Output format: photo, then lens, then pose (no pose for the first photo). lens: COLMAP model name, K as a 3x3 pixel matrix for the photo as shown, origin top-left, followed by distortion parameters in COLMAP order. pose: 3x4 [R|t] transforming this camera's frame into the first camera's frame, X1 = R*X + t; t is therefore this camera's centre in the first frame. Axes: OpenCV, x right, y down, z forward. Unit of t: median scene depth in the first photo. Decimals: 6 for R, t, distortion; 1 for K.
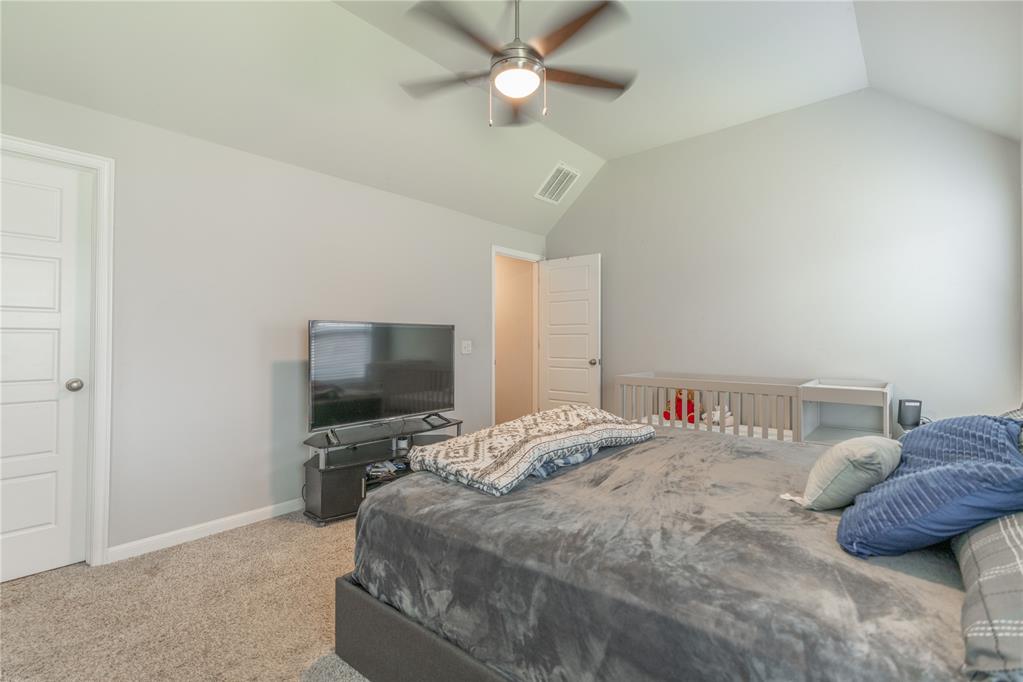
lens RADIAL K [[464.0, 0, 515.8], [0, 464.0, 337.8], [0, 0, 1]] dist [-0.000948, 0.000850]
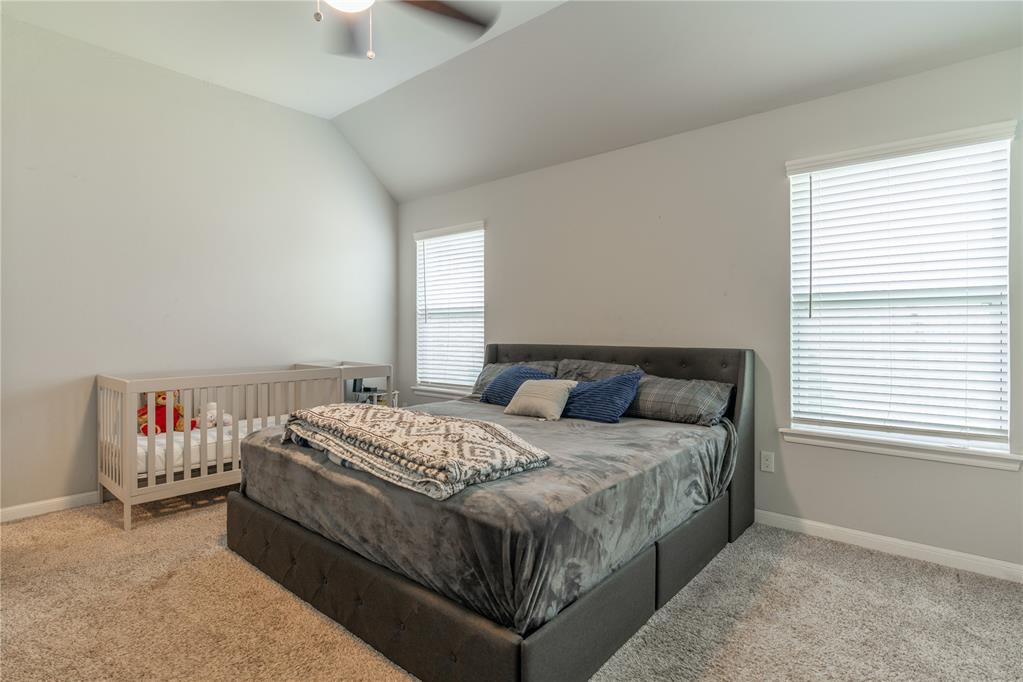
lens RADIAL K [[511.5, 0, 514.4], [0, 511.5, 330.4], [0, 0, 1]] dist [0.013925, -0.000383]
pose [[0.008267, -0.003121, 0.999961, -0.523900], [-0.009264, 0.999952, 0.003197, -0.000558], [-0.999923, -0.009290, 0.008238, 0.430122]]
